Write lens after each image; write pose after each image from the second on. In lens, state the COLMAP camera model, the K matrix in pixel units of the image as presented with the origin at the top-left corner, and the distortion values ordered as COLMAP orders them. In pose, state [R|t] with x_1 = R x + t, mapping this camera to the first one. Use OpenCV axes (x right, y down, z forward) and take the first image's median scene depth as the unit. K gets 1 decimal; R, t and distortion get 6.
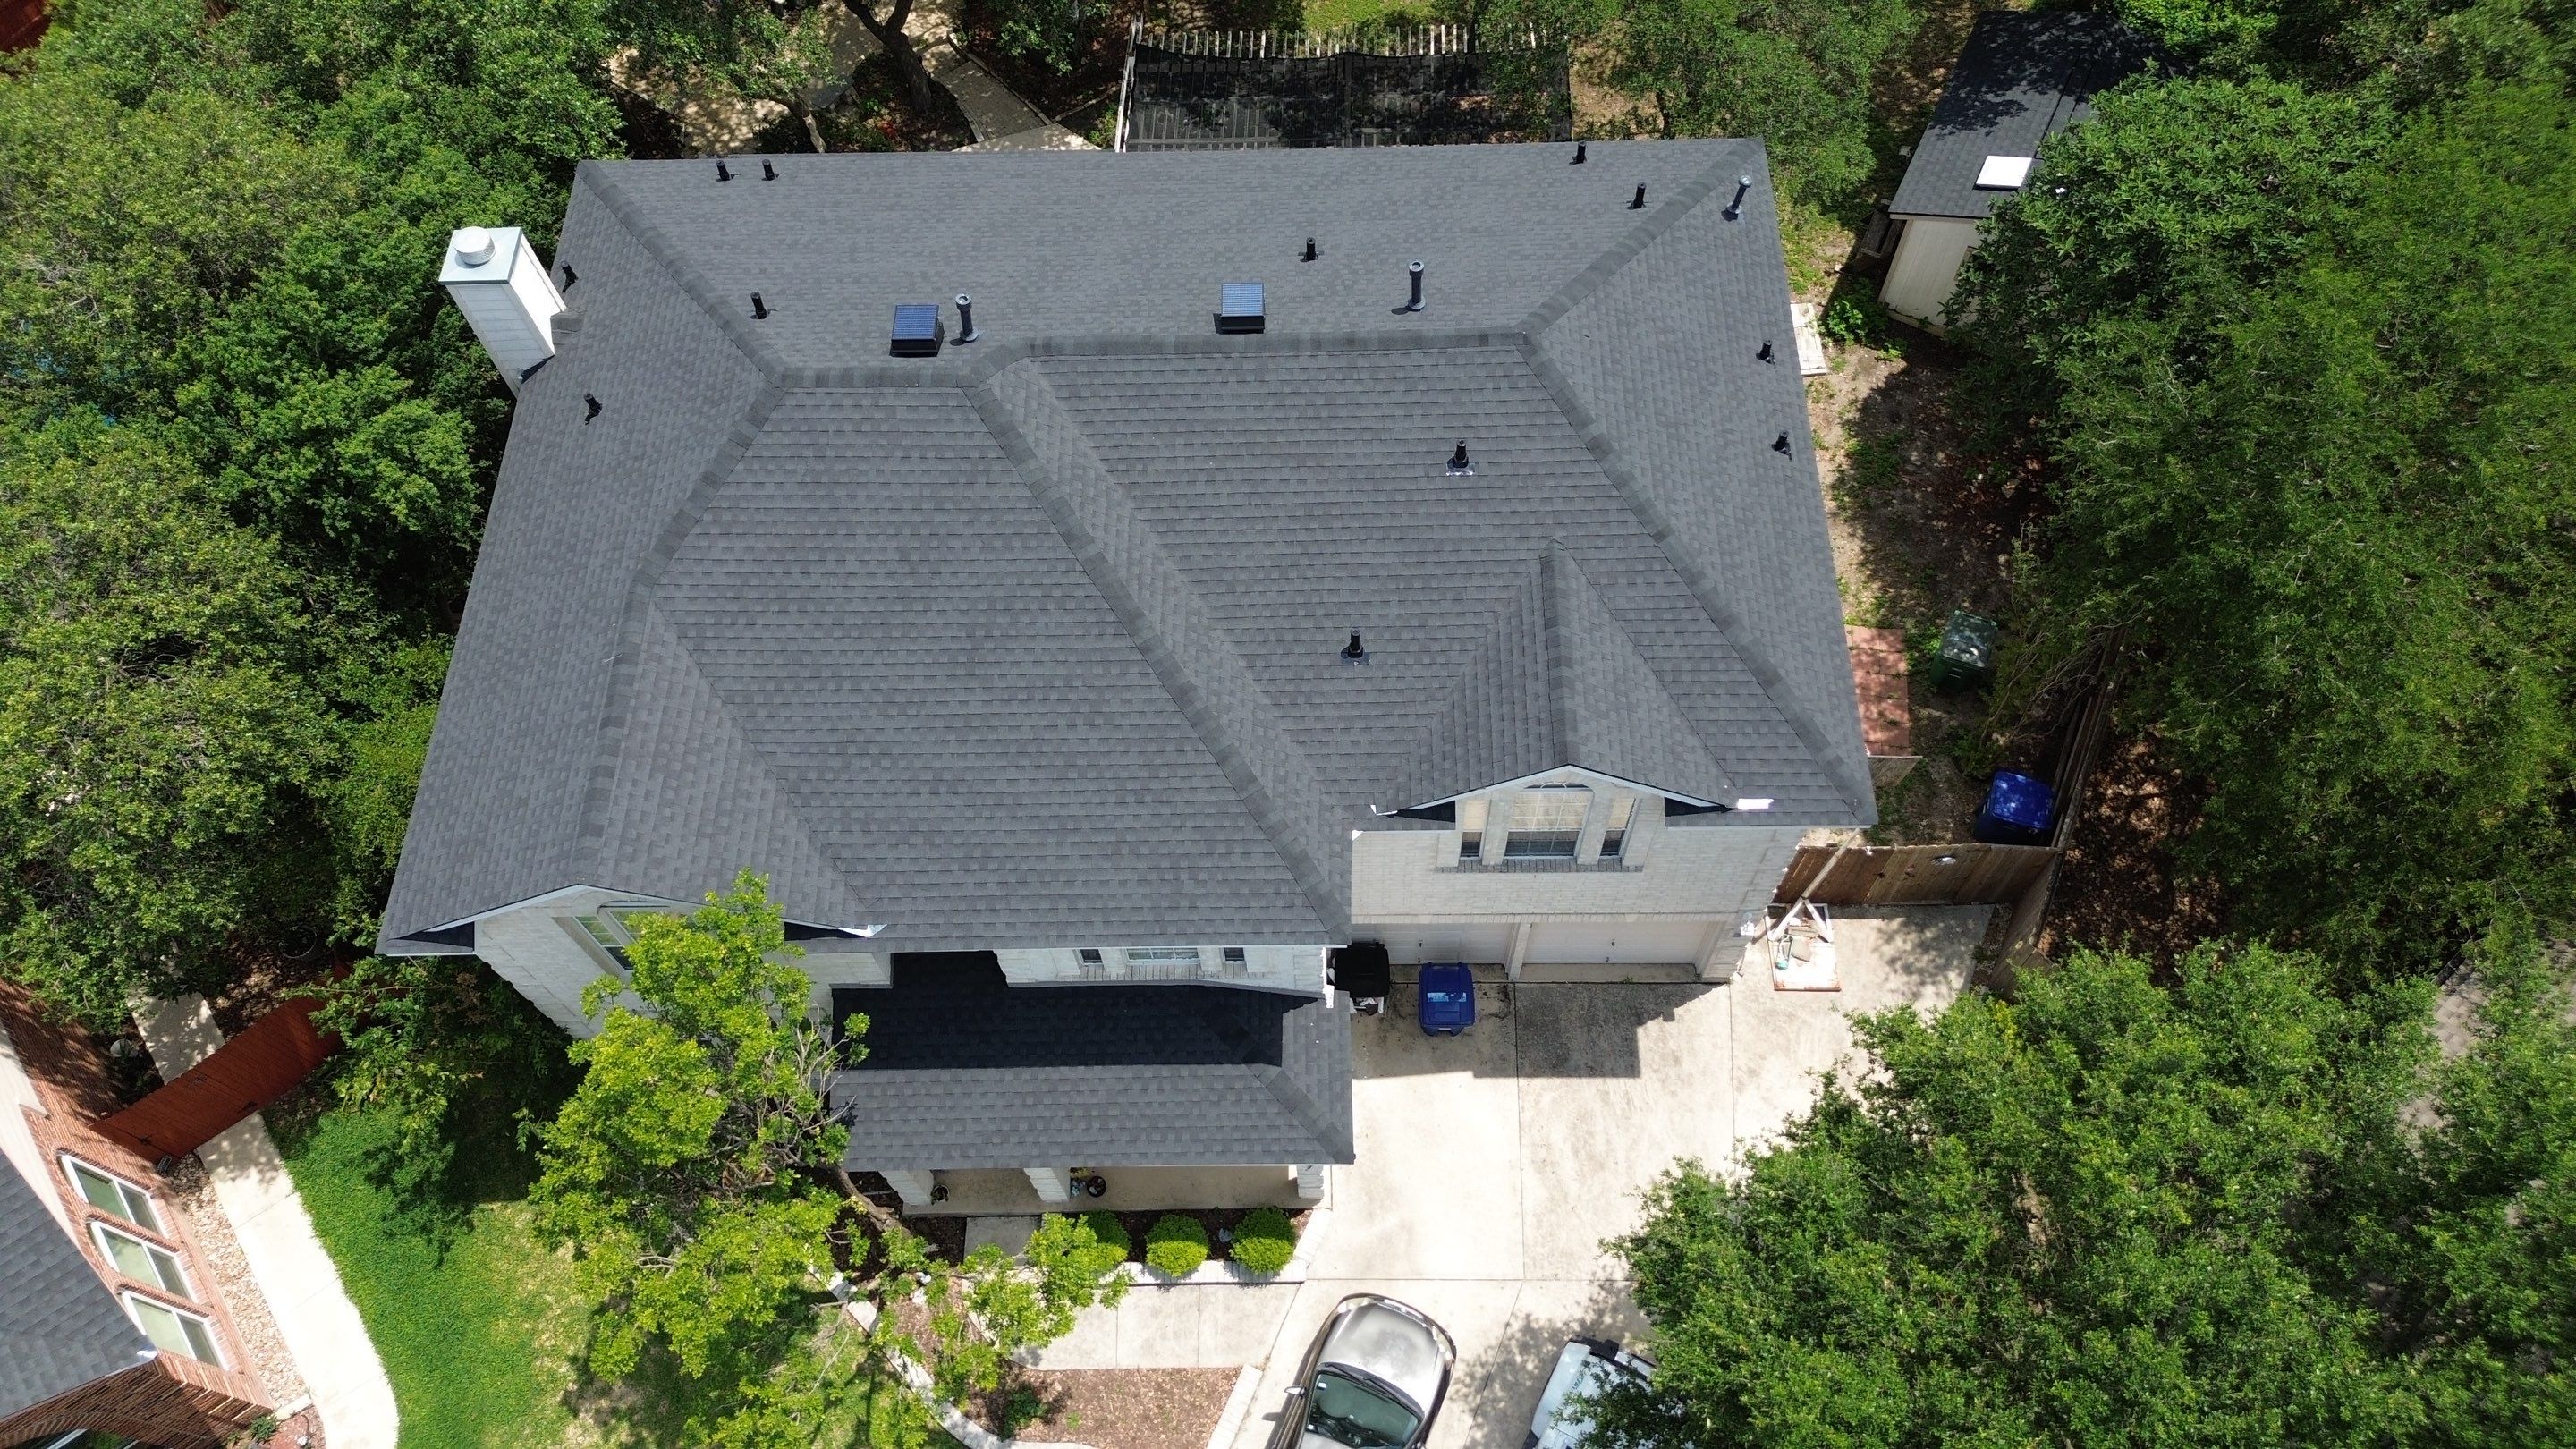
lens RADIAL K [[1829.5, 0, 1283.7], [0, 1829.5, 740.0], [0, 0, 1]] dist [0.111219, -0.115043]
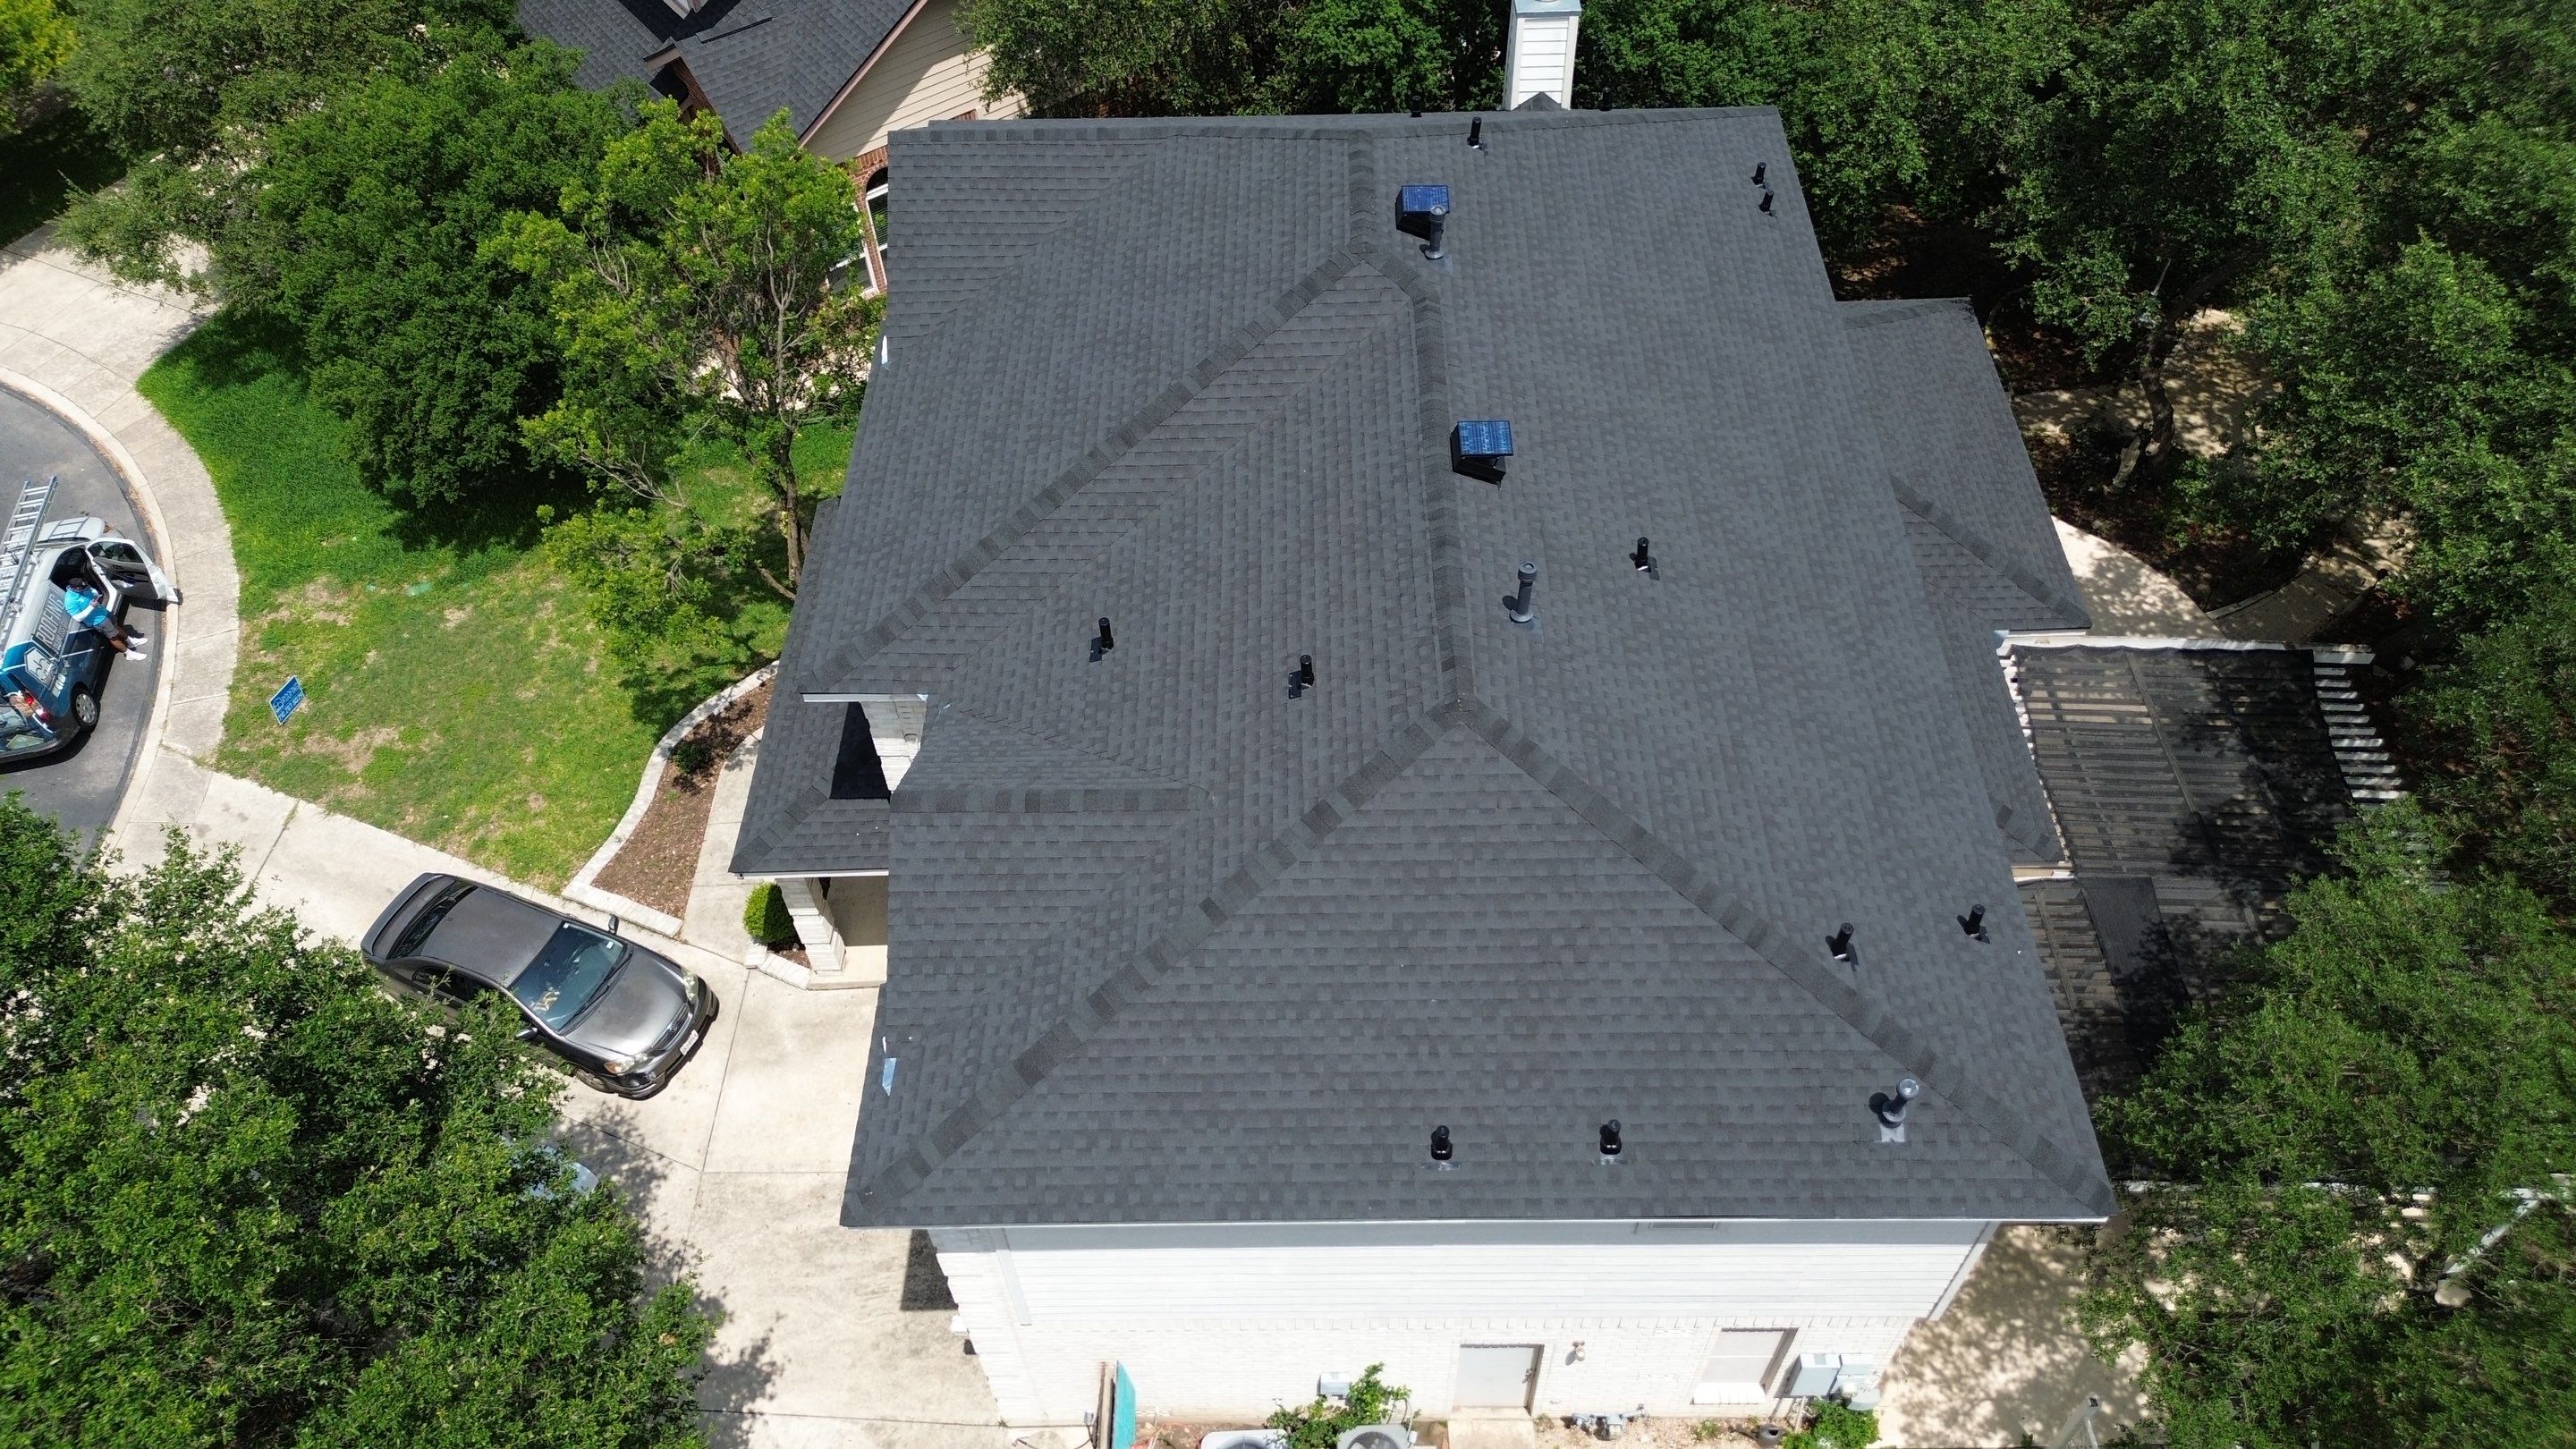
lens RADIAL K [[1829.5, 0, 1283.7], [0, 1829.5, 740.0], [0, 0, 1]] dist [0.111219, -0.115043]
pose [[-0.003647, 0.788636, -0.614850, 0.611899], [-0.866107, 0.304842, 0.396143, -0.456048], [0.499845, 0.533971, 0.681931, 0.458302]]
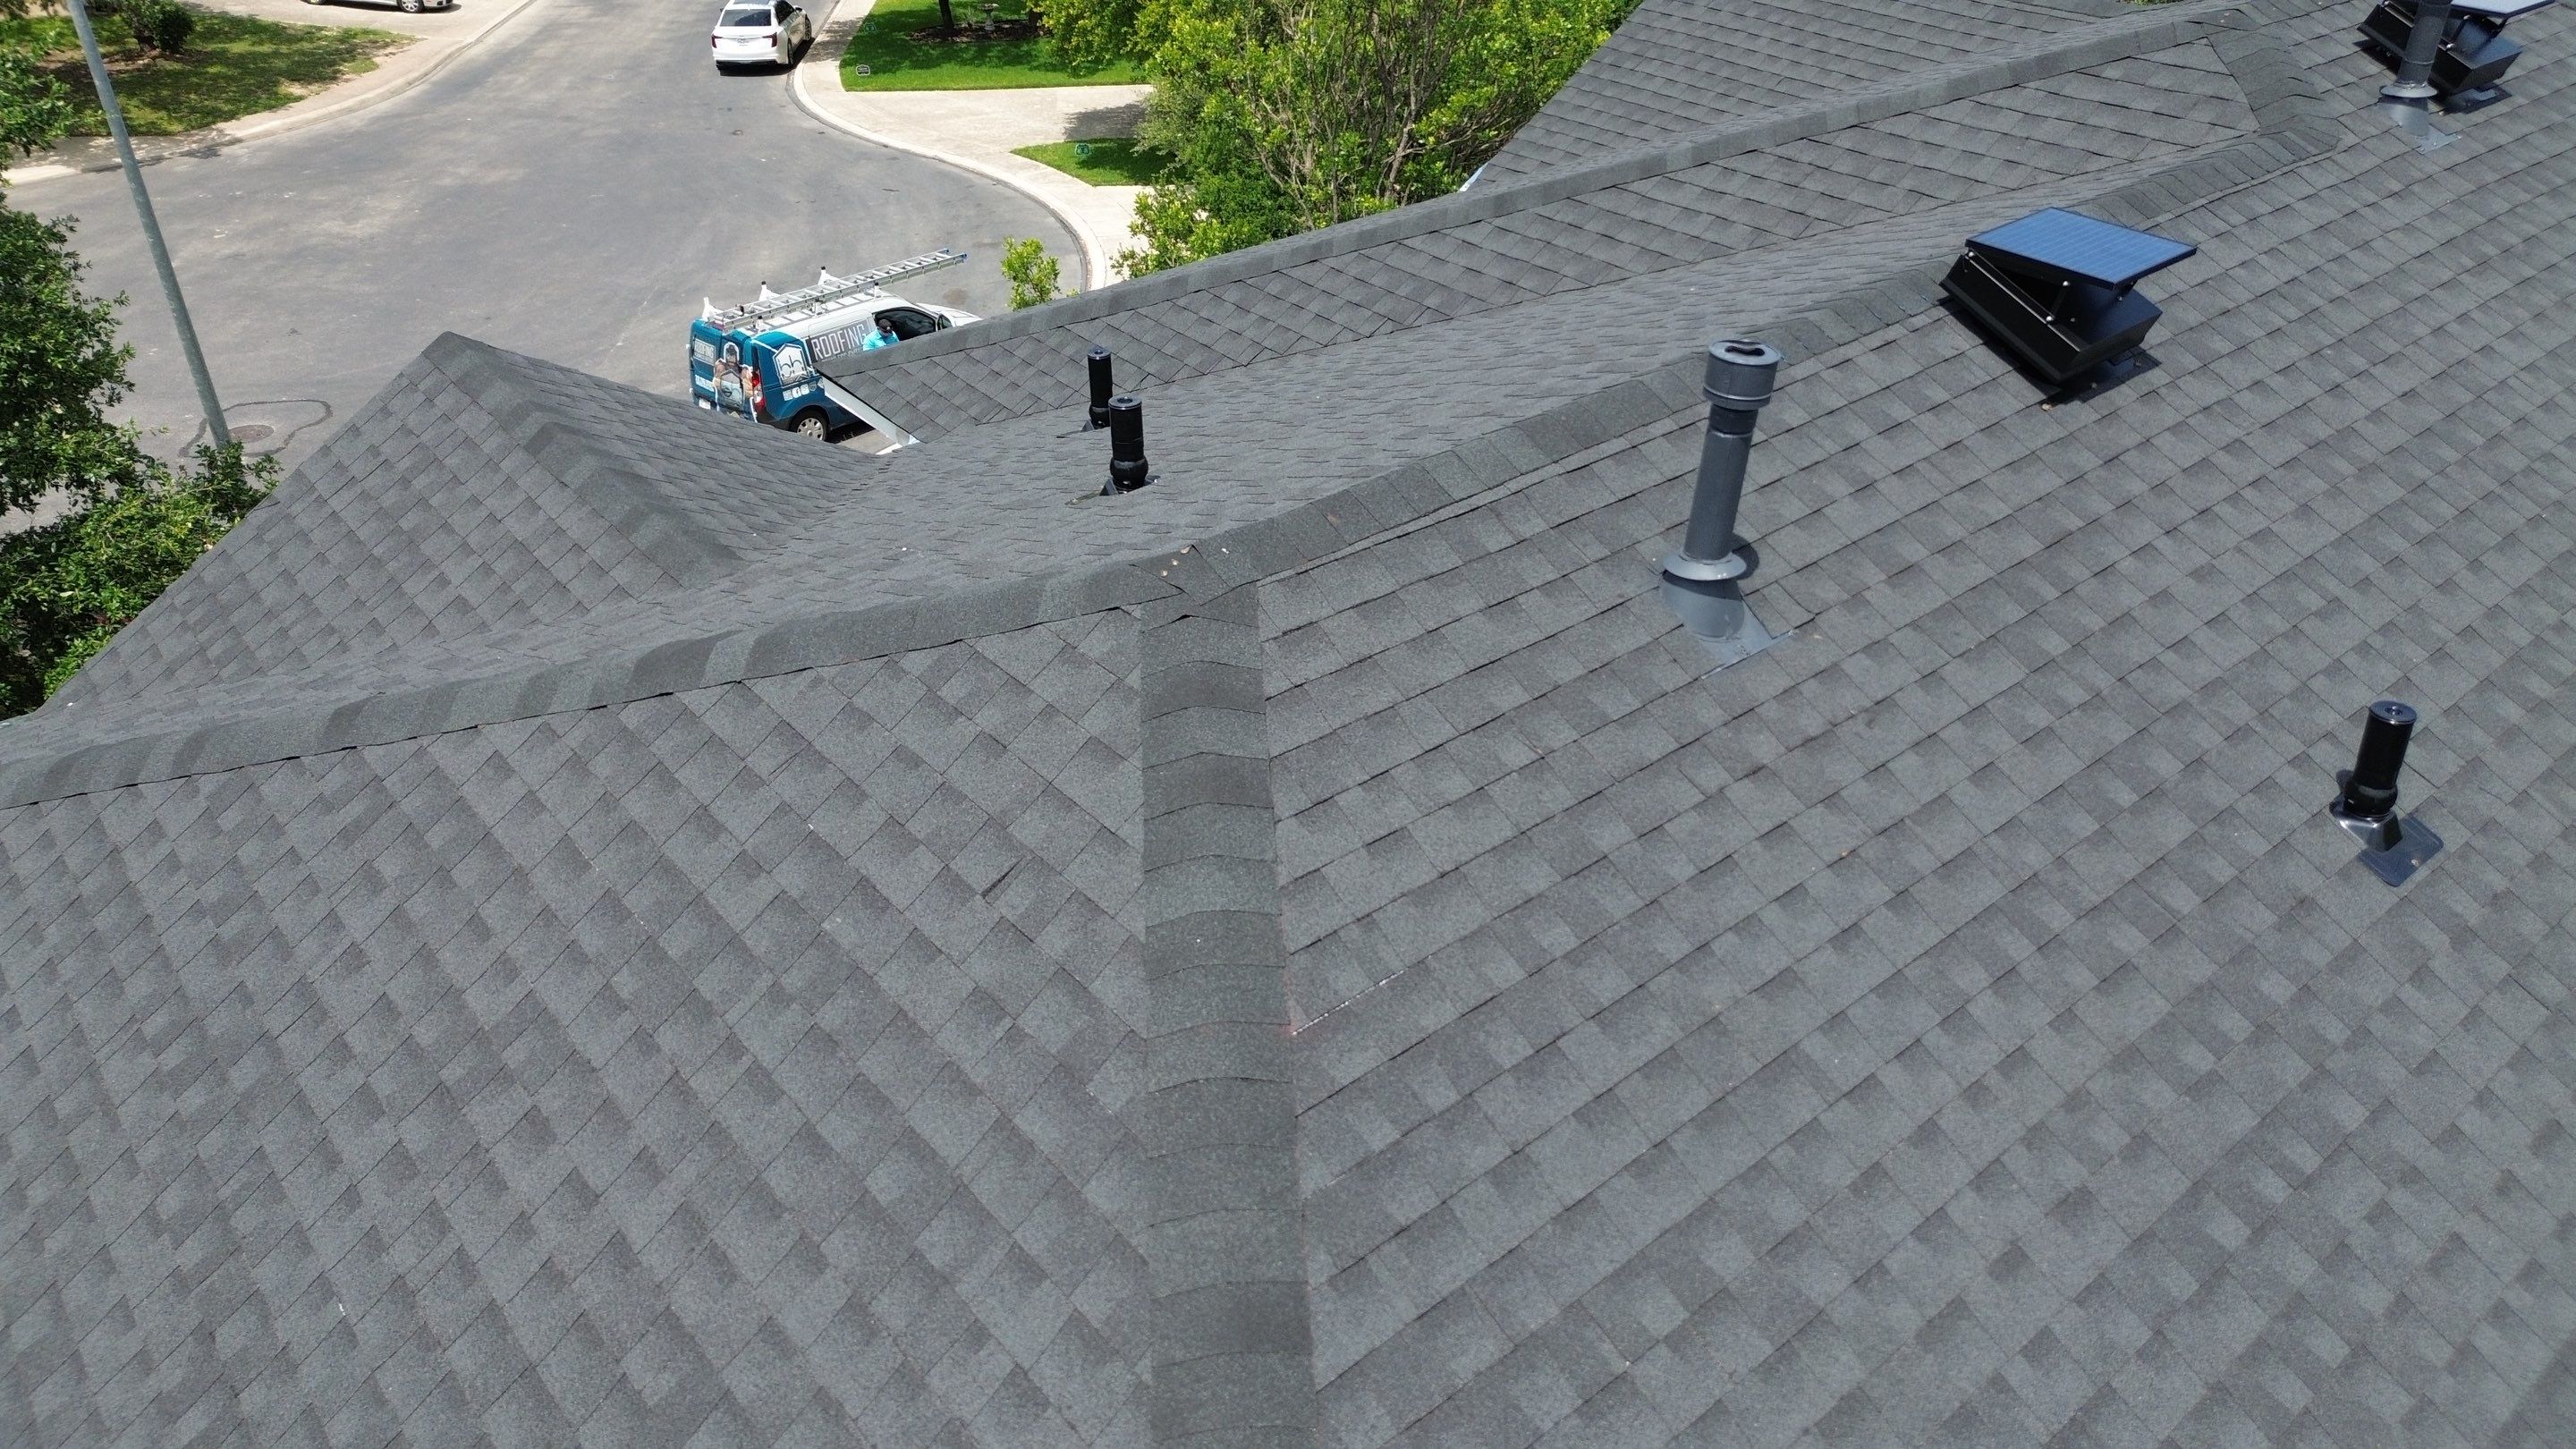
lens RADIAL K [[1815.9, 0, 1304.8], [0, 1815.9, 743.6], [0, 0, 1]] dist [0.049690, -0.045989]
pose [[-0.771534, 0.370888, -0.516893, 0.231089], [-0.550742, 0.017334, 0.834496, -0.405356], [0.318464, 0.928516, 0.190890, 0.999707]]
